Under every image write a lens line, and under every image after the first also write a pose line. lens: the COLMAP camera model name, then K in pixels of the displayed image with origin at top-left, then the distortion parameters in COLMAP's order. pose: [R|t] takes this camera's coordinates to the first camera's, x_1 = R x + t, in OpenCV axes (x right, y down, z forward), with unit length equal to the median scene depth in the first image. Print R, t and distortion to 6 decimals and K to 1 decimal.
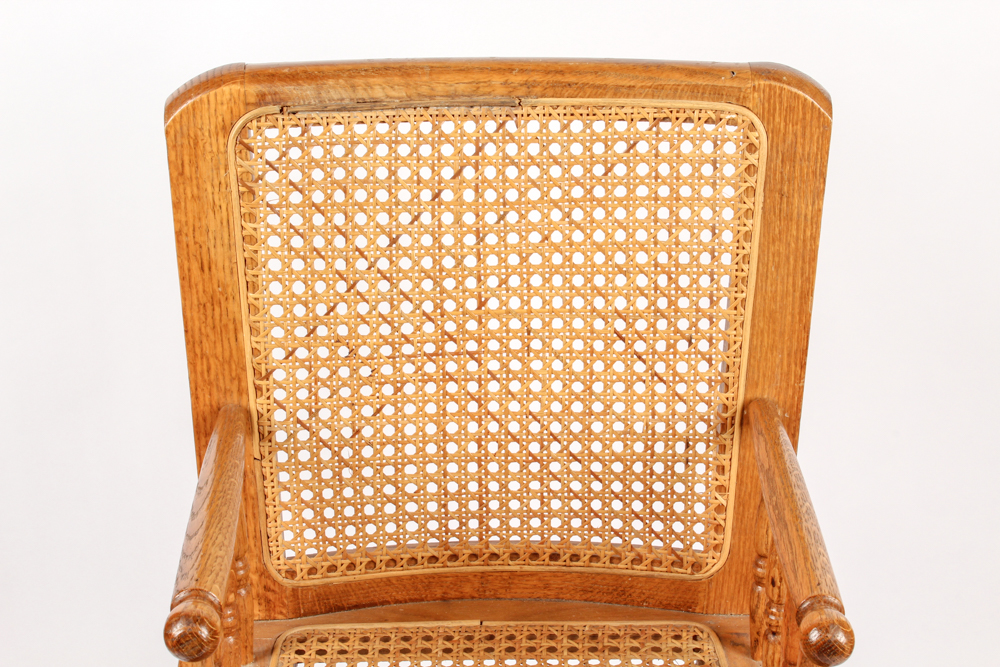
lens RADIAL K [[2032.4, 0, 482.7], [0, 2032.4, 340.6], [0, 0, 1]] dist [0.059828, 0.000000]
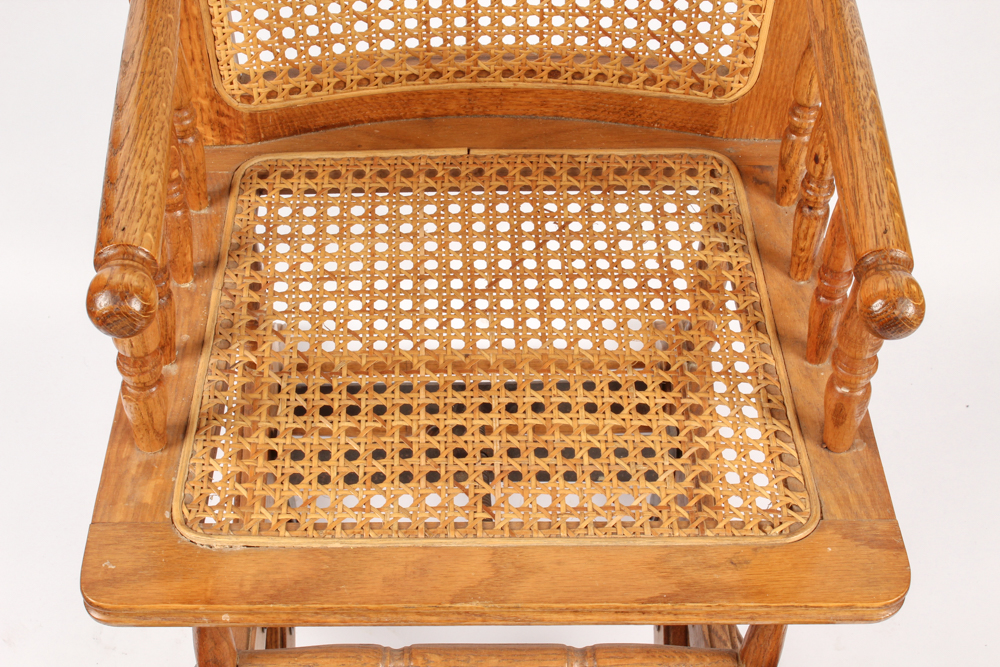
lens RADIAL K [[1820.2, 0, 481.4], [0, 1820.2, 360.8], [0, 0, 1]] dist [0.018931, 0.000000]
pose [[0.999879, 0.001023, 0.015499, -0.007296], [-0.007812, 0.895565, 0.444863, -0.129494], [-0.013426, -0.444930, 0.895465, 0.263620]]
